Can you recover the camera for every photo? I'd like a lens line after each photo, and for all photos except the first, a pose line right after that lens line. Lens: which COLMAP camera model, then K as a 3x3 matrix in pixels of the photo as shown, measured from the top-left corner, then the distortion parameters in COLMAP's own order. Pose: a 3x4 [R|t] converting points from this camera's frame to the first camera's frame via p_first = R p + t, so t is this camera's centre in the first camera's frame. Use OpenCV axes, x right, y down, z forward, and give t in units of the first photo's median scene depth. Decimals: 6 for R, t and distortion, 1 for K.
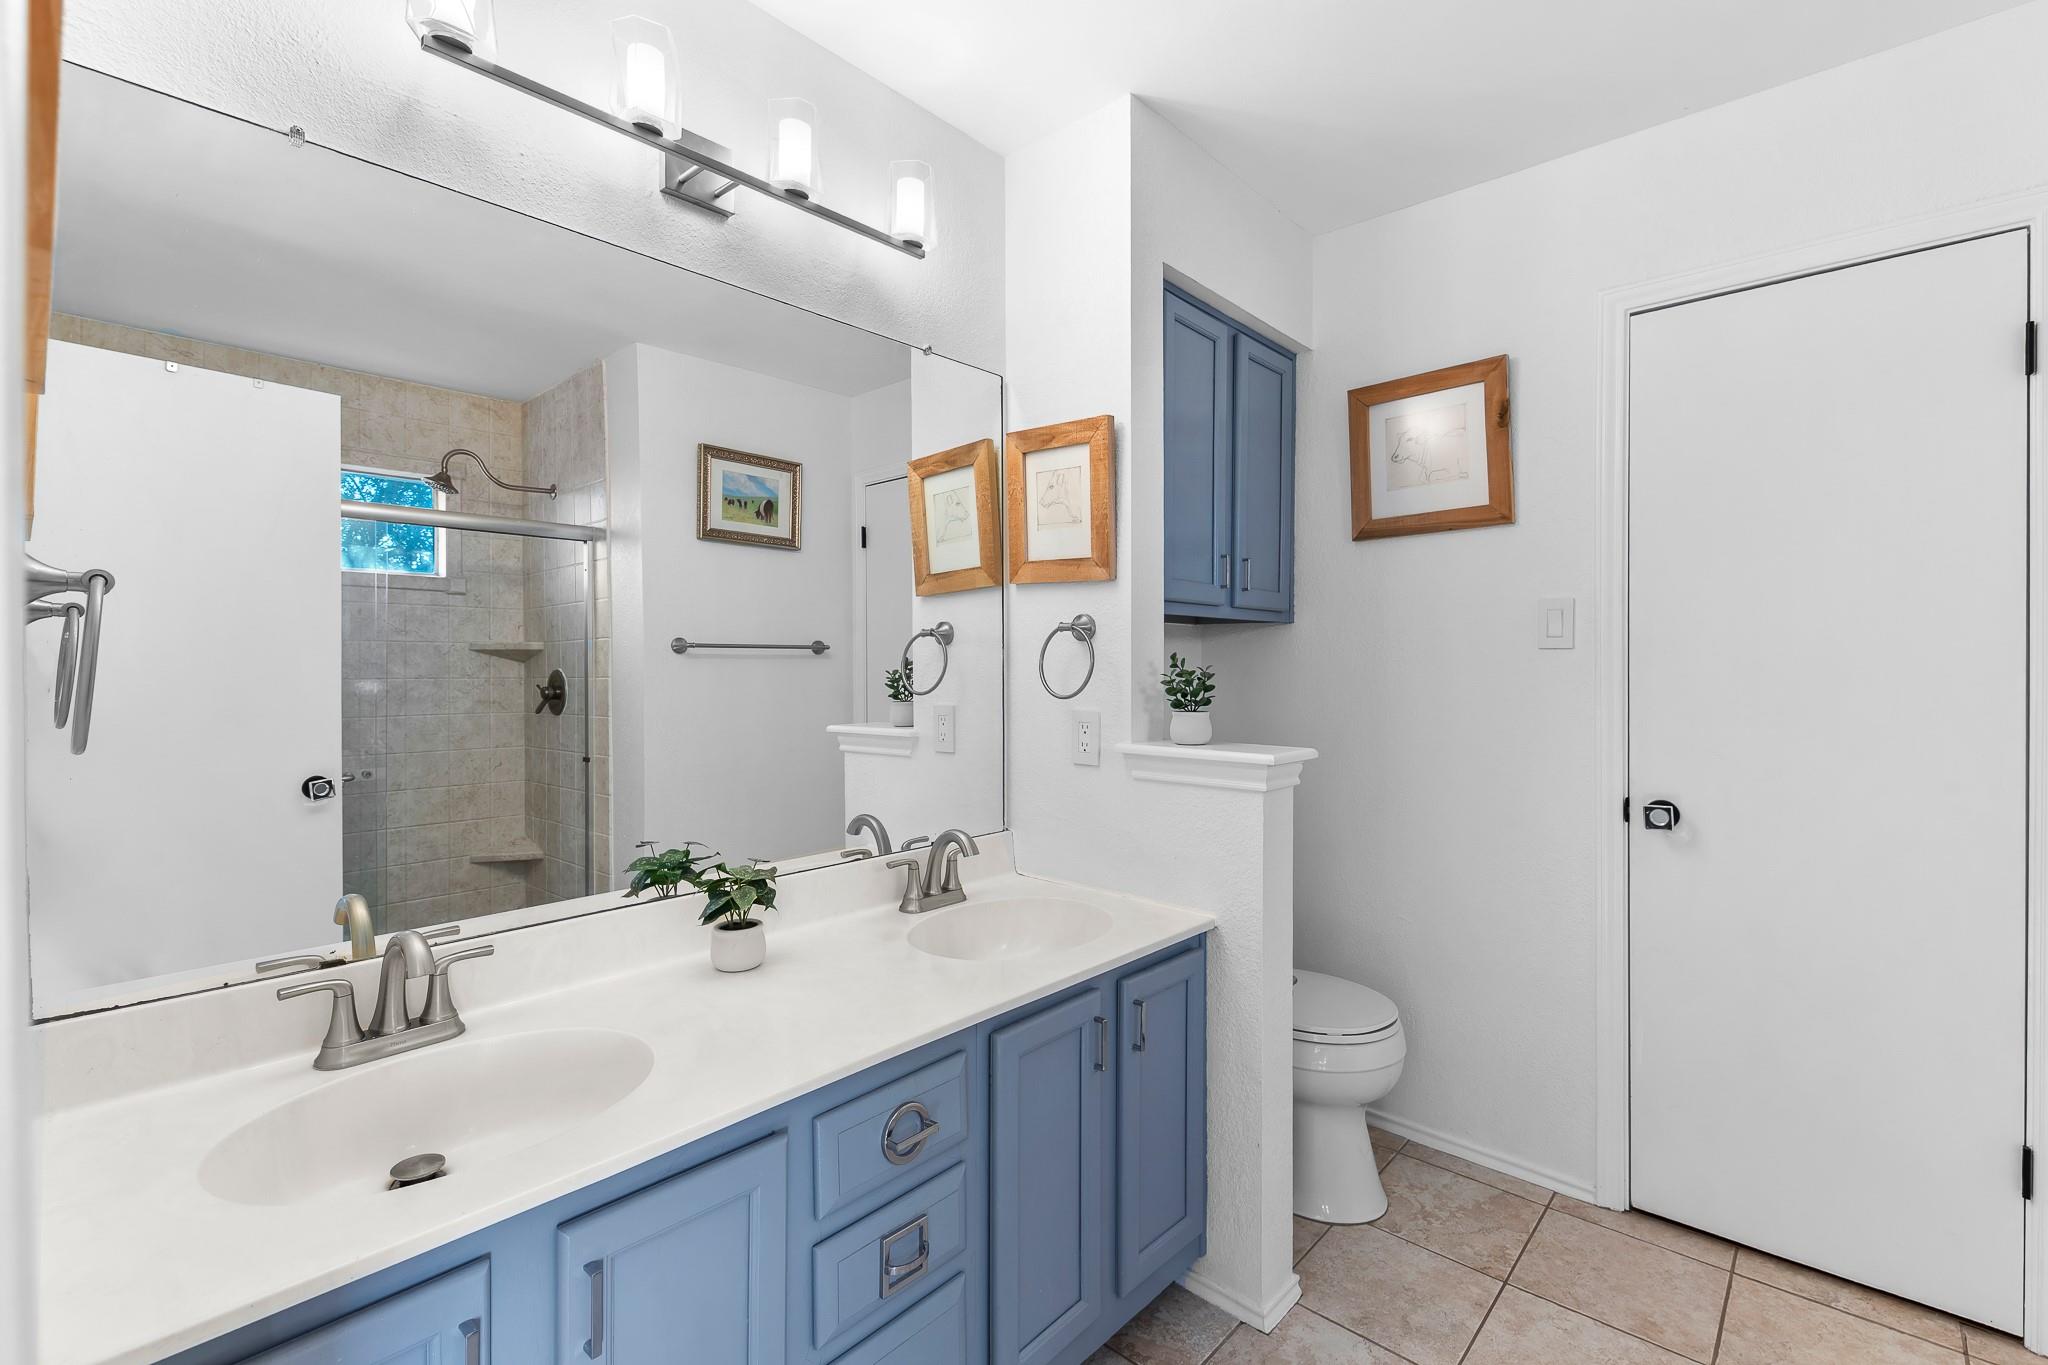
lens RADIAL K [[891.2, 0, 1038.6], [0, 891.2, 665.1], [0, 0, 1]] dist [0.002297, -0.000499]
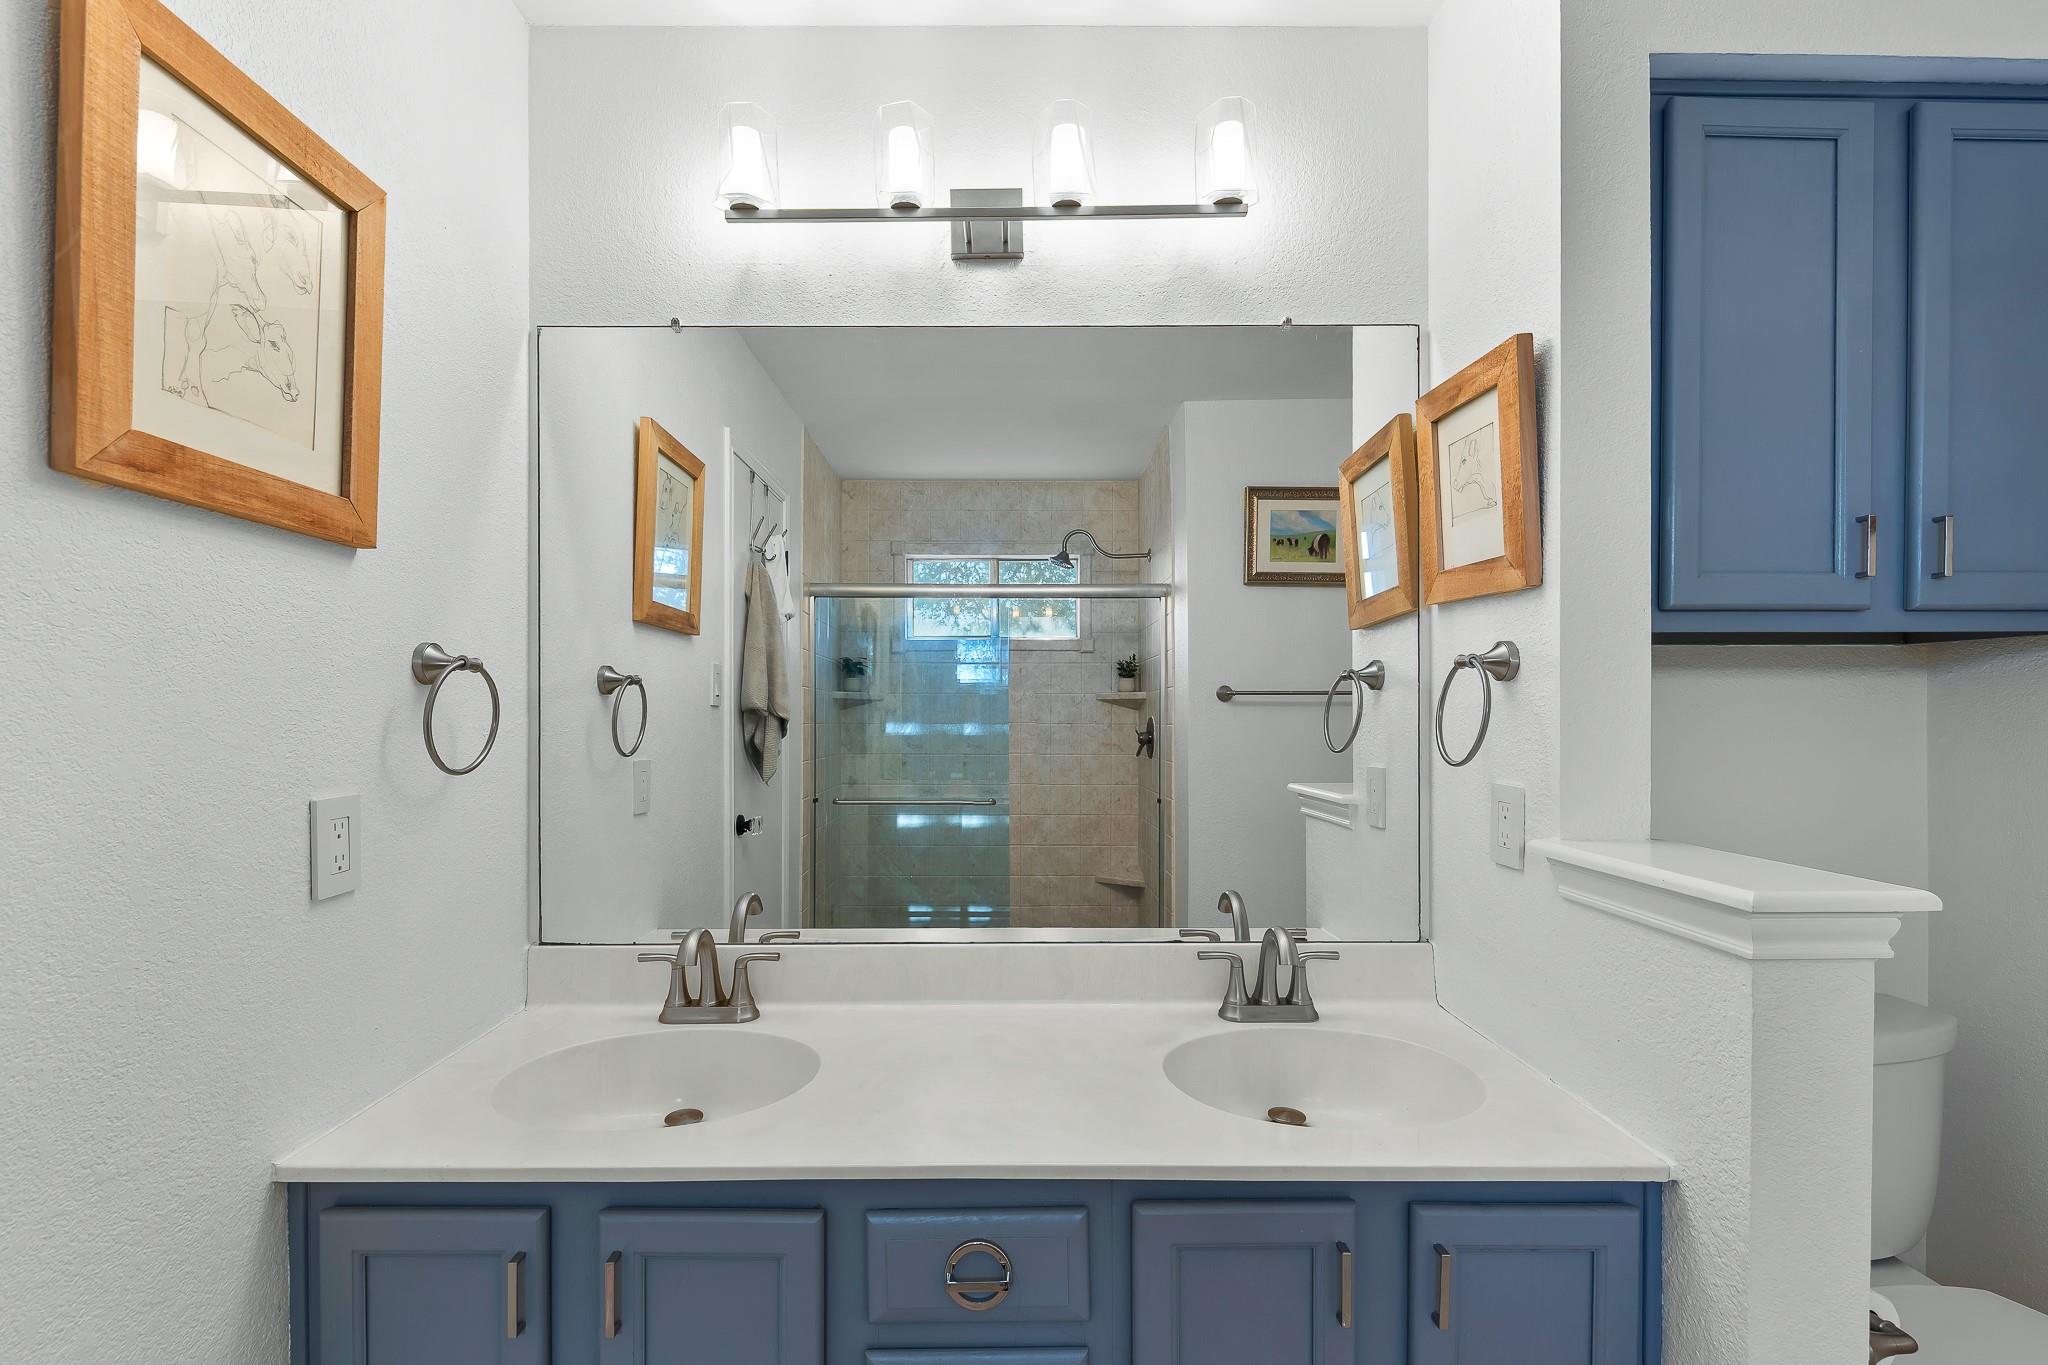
lens RADIAL K [[886.8, 0, 1021.4], [0, 886.8, 709.8], [0, 0, 1]] dist [-0.001538, -0.000735]
pose [[0.674262, -0.001810, -0.738490, 0.271133], [0.001058, 0.999998, -0.001485, -0.004243], [0.738492, 0.000220, 0.674263, 0.254121]]
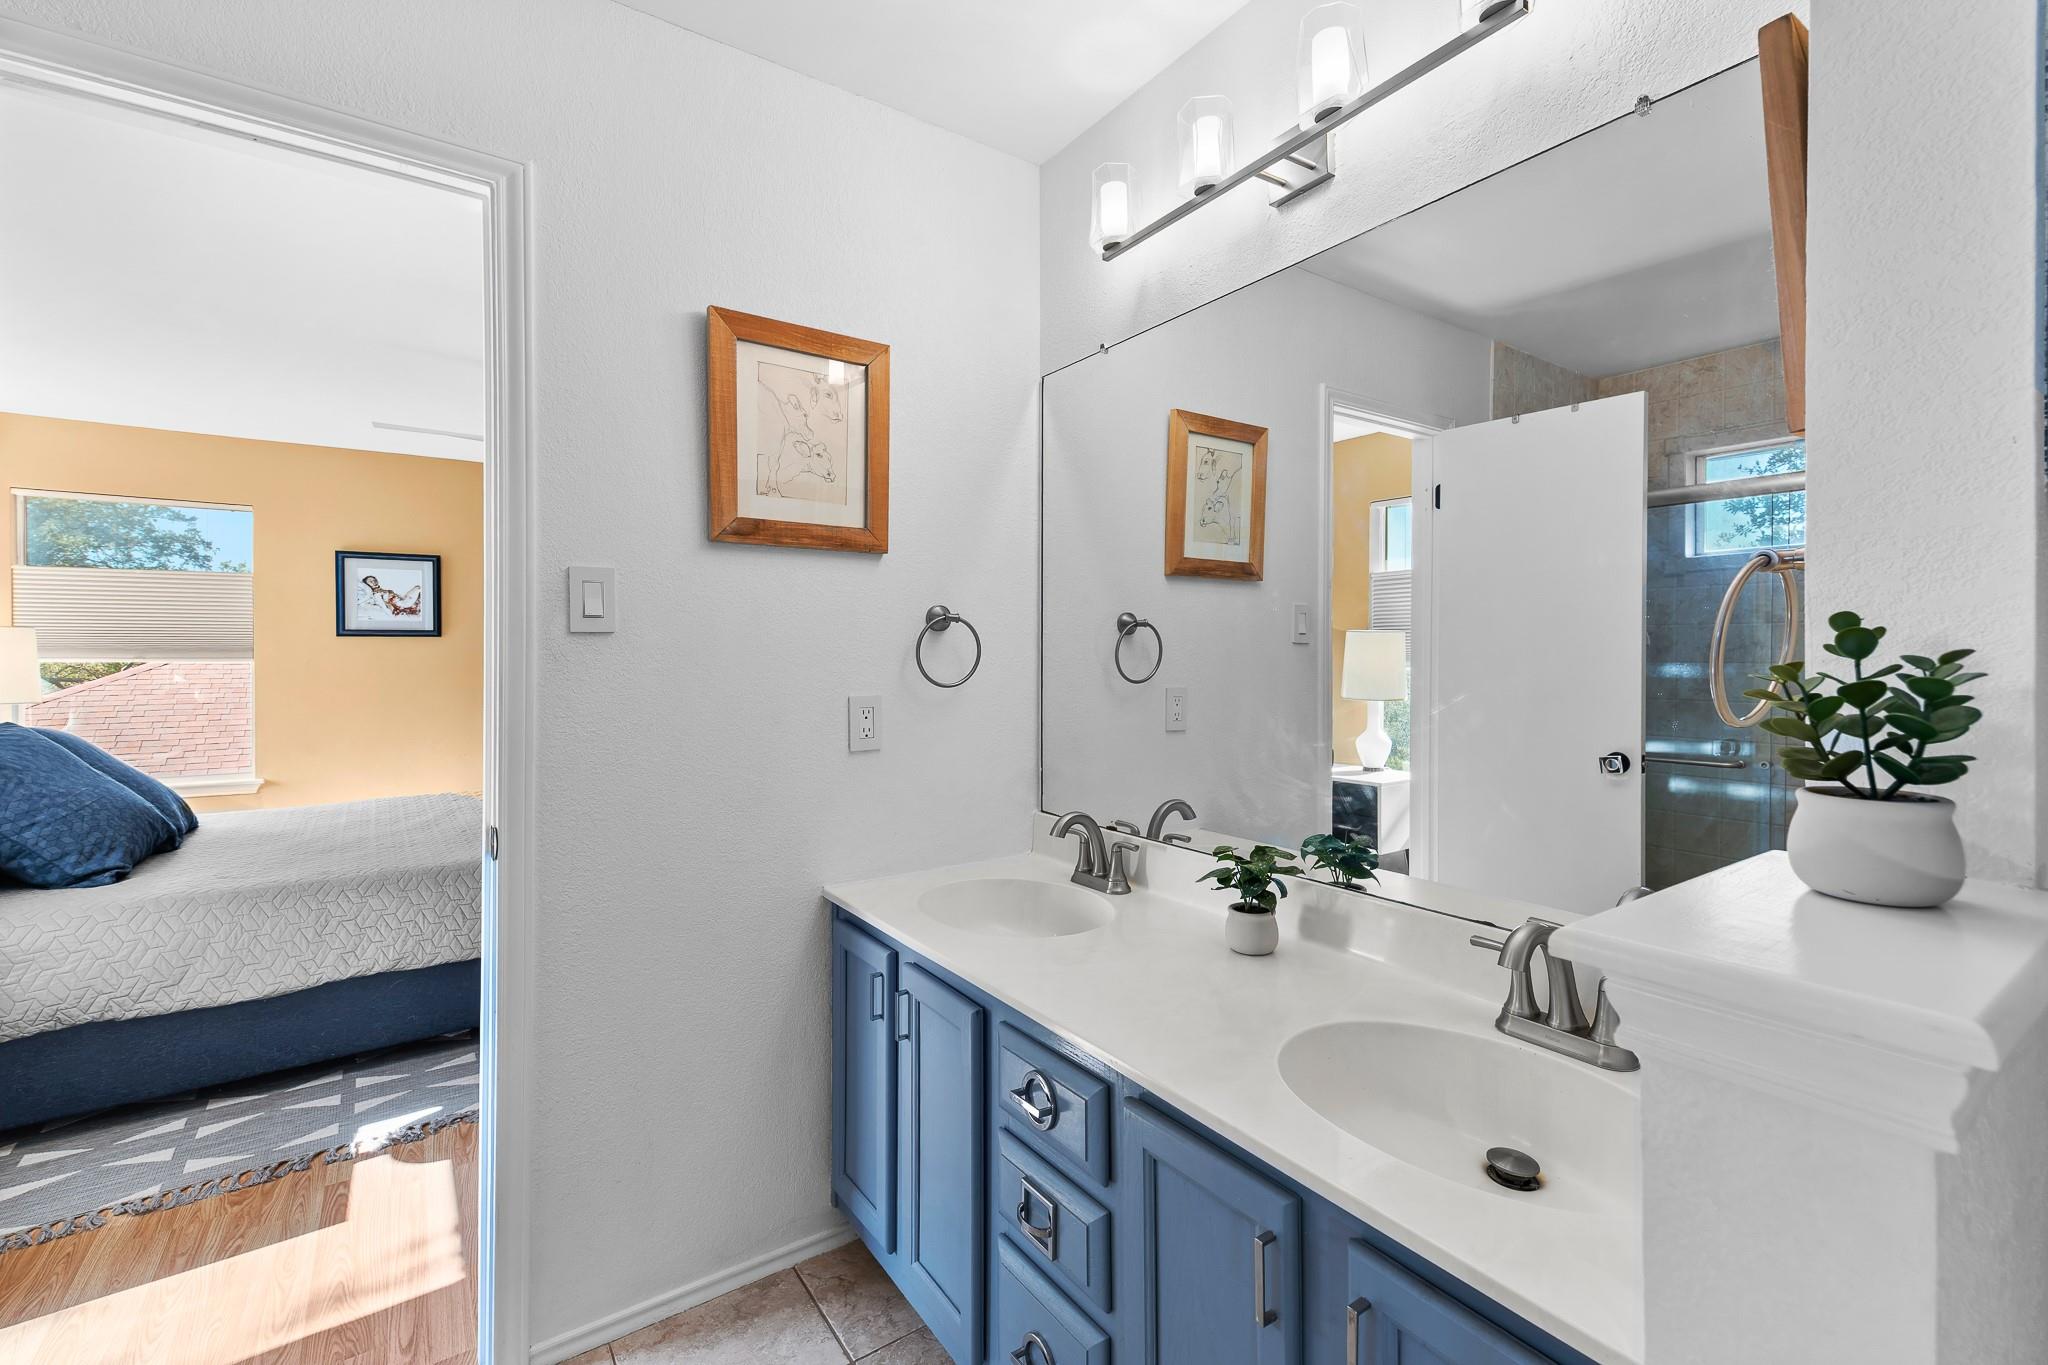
lens RADIAL K [[892.9, 0, 1057.3], [0, 892.9, 645.0], [0, 0, 1]] dist [0.022843, -0.000136]
pose [[-0.214628, -0.006986, -0.976671, 0.474329], [0.004005, 0.999960, -0.008033, 0.000814], [0.976688, -0.005635, -0.214591, 0.677076]]
